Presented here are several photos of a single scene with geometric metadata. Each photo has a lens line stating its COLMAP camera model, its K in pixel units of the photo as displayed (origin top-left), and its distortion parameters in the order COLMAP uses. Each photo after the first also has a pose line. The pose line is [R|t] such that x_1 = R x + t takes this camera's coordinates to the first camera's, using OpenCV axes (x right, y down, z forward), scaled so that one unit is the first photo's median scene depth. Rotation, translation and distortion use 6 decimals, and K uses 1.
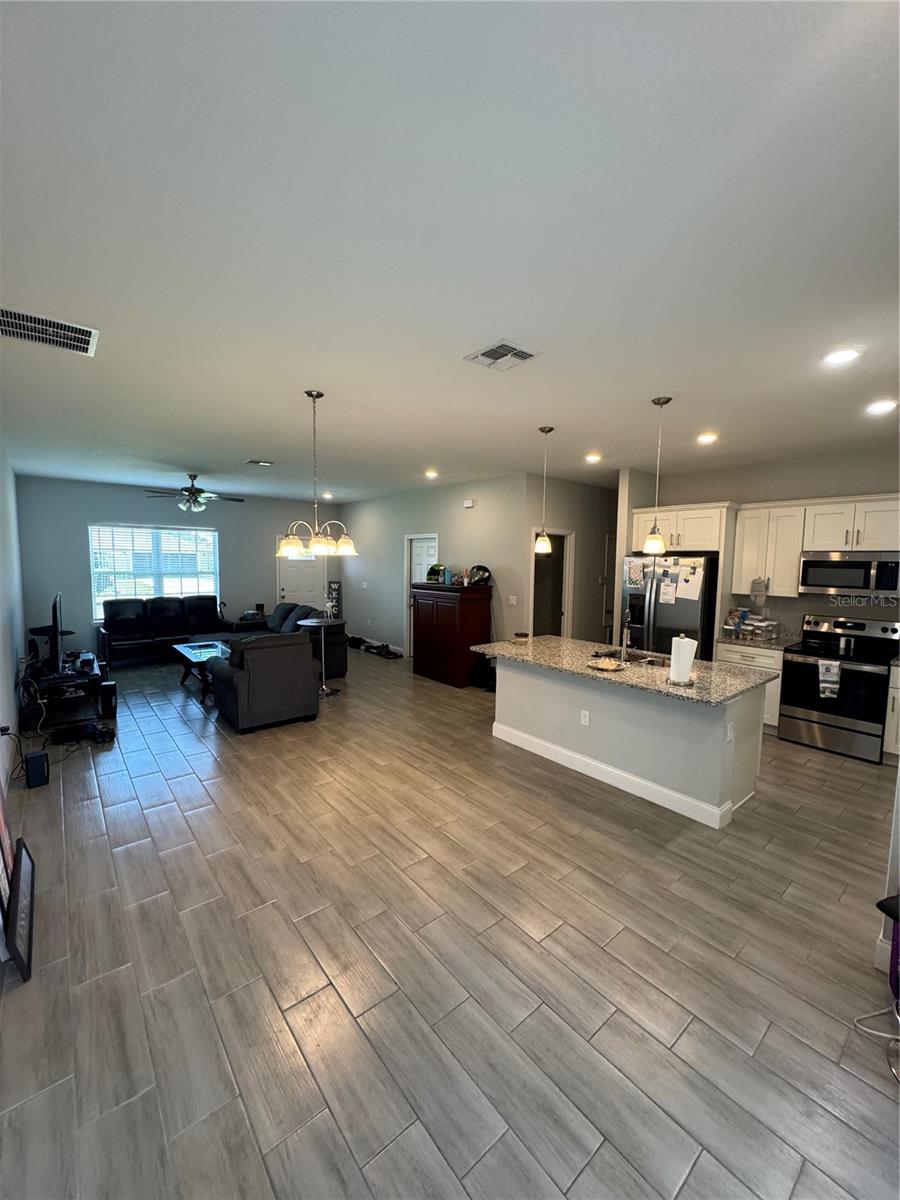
lens RADIAL K [[478.9, 0, 450.9], [0, 478.9, 601.1], [0, 0, 1]] dist [-0.001439, 0.000192]
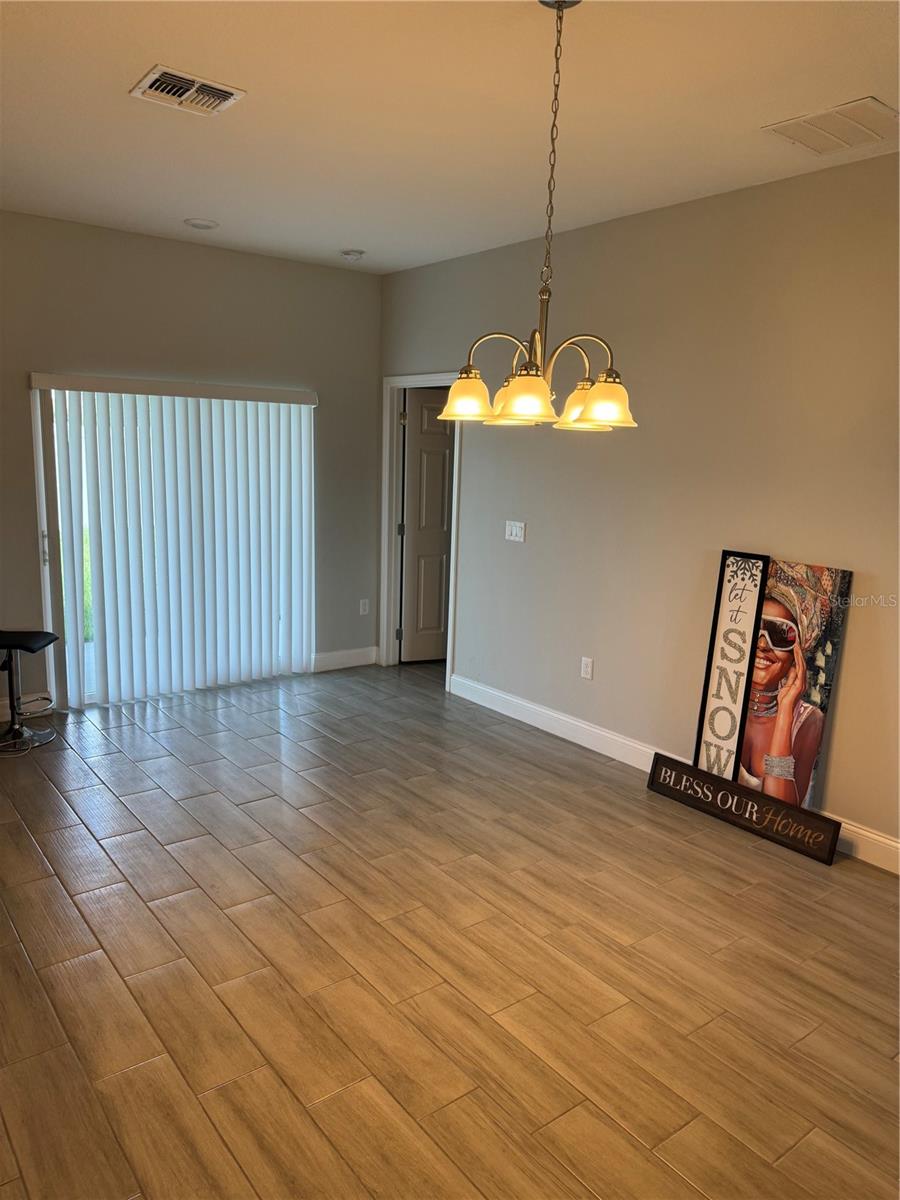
lens RADIAL K [[839.2, 0, 449.5], [0, 839.2, 603.4], [0, 0, 1]] dist [0.122486, -0.211993]
pose [[-0.998426, -0.048305, 0.028515, -0.174490], [-0.038908, 0.962554, 0.268284, -0.102073], [-0.040406, 0.266752, -0.962918, 1.289713]]
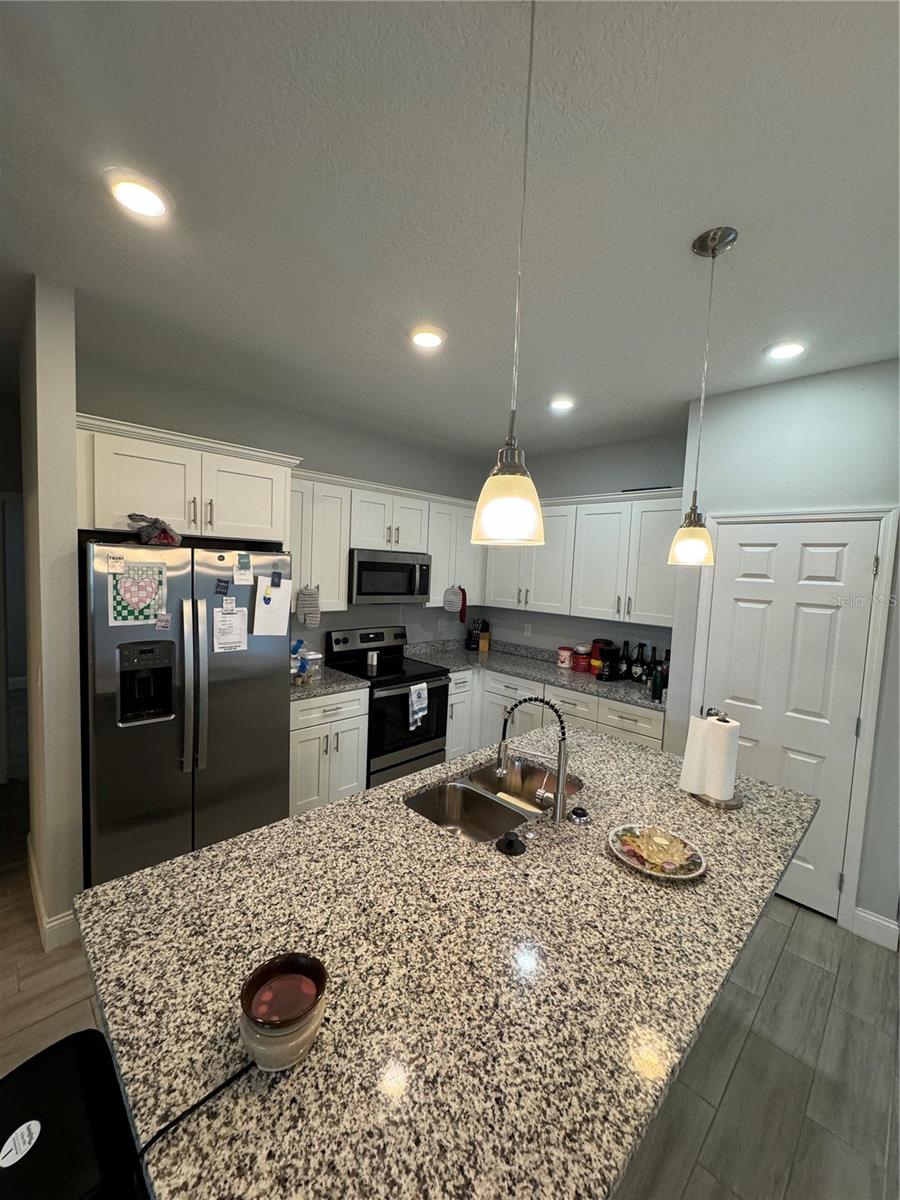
lens RADIAL K [[477.8, 0, 450.9], [0, 477.8, 600.4], [0, 0, 1]] dist [-0.003030, 0.000615]
pose [[-0.088065, -0.088777, 0.992151, -0.023487], [0.043066, 0.994750, 0.092832, -0.090440], [-0.995183, 0.050903, -0.083779, 0.955876]]
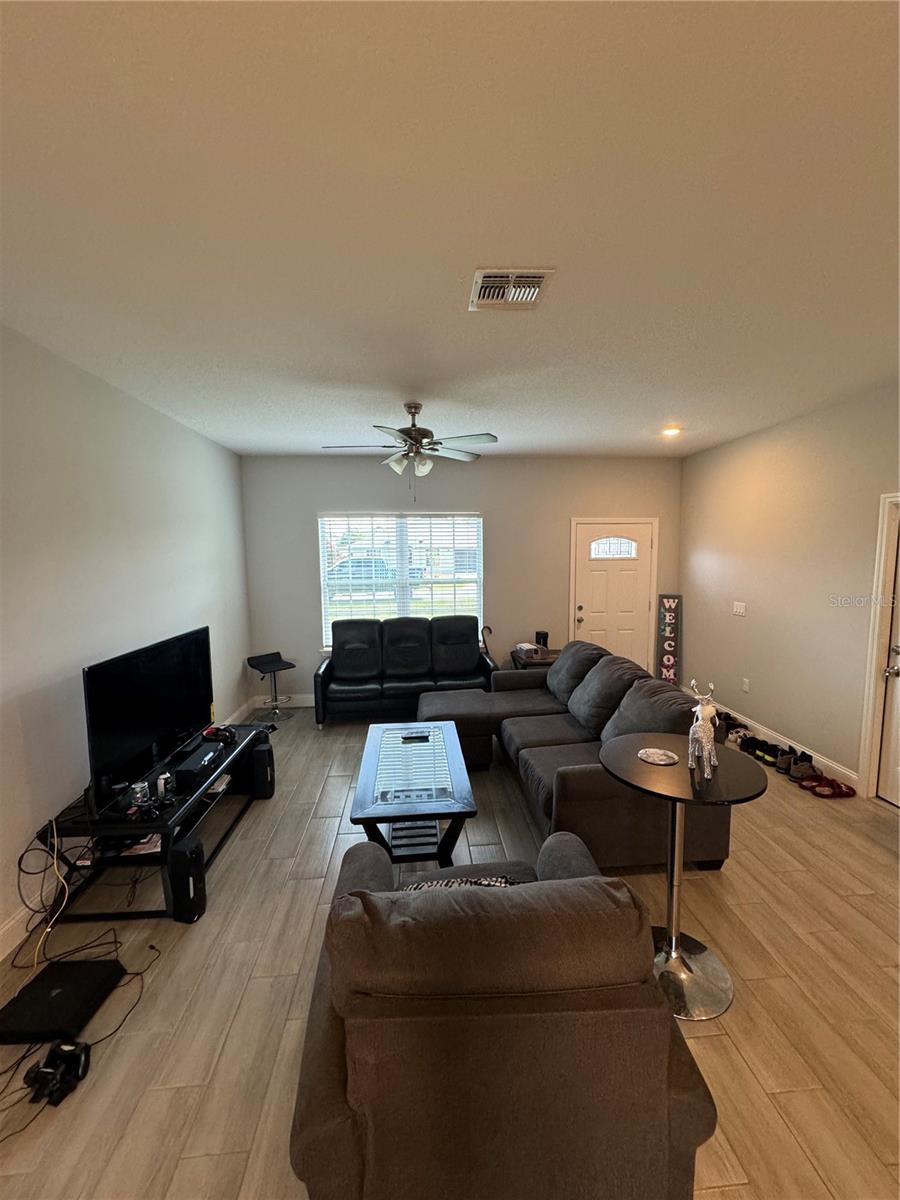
lens RADIAL K [[478.7, 0, 451.7], [0, 478.7, 600.3], [0, 0, 1]] dist [-0.001498, 0.000502]
pose [[0.815052, 0.036324, -0.578248, -0.279959], [-0.027717, 0.999335, 0.023708, -0.090675], [0.578725, -0.003296, 0.815516, 0.865165]]
